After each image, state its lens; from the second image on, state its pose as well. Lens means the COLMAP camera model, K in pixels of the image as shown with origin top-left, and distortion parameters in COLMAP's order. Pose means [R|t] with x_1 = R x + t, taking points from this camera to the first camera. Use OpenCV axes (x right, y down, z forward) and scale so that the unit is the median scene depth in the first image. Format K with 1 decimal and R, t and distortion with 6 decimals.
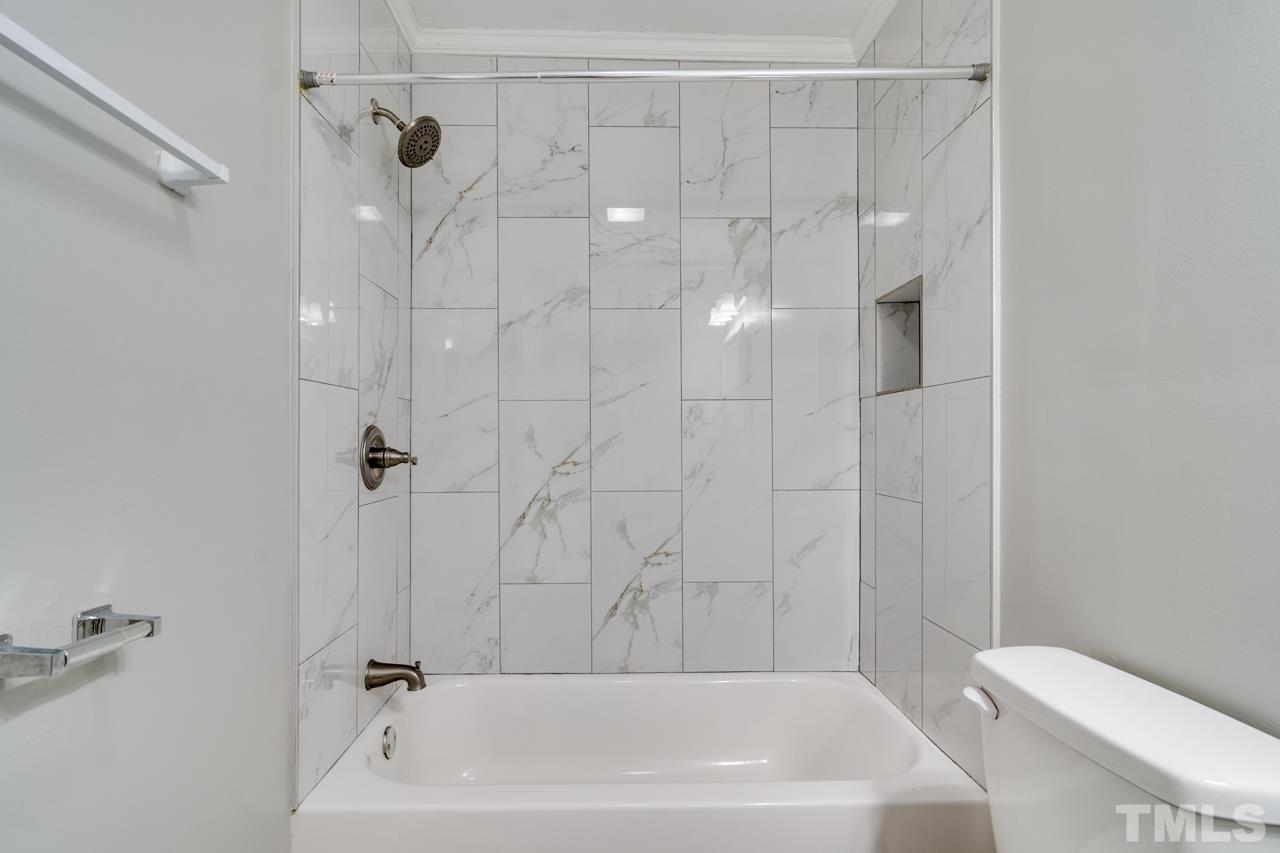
lens RADIAL K [[614.0, 0, 631.0], [0, 614.0, 436.9], [0, 0, 1]] dist [-0.008192, 0.004062]
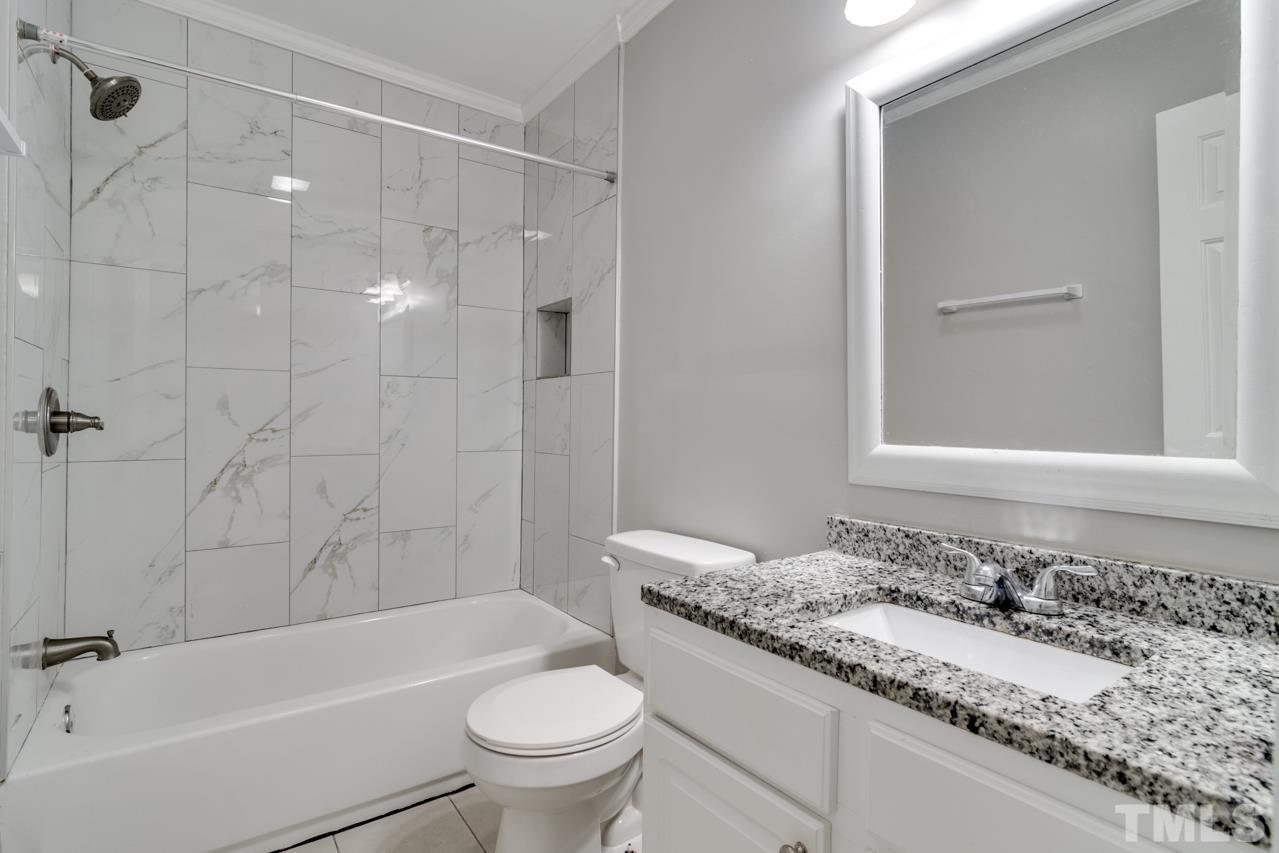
lens RADIAL K [[620.8, 0, 637.1], [0, 620.8, 418.0], [0, 0, 1]] dist [-0.010205, -0.000203]
pose [[0.824625, 0.010566, 0.565581, -0.178129], [-0.013870, 0.999903, 0.001542, 0.011585], [-0.565509, -0.009116, 0.824691, -0.236635]]
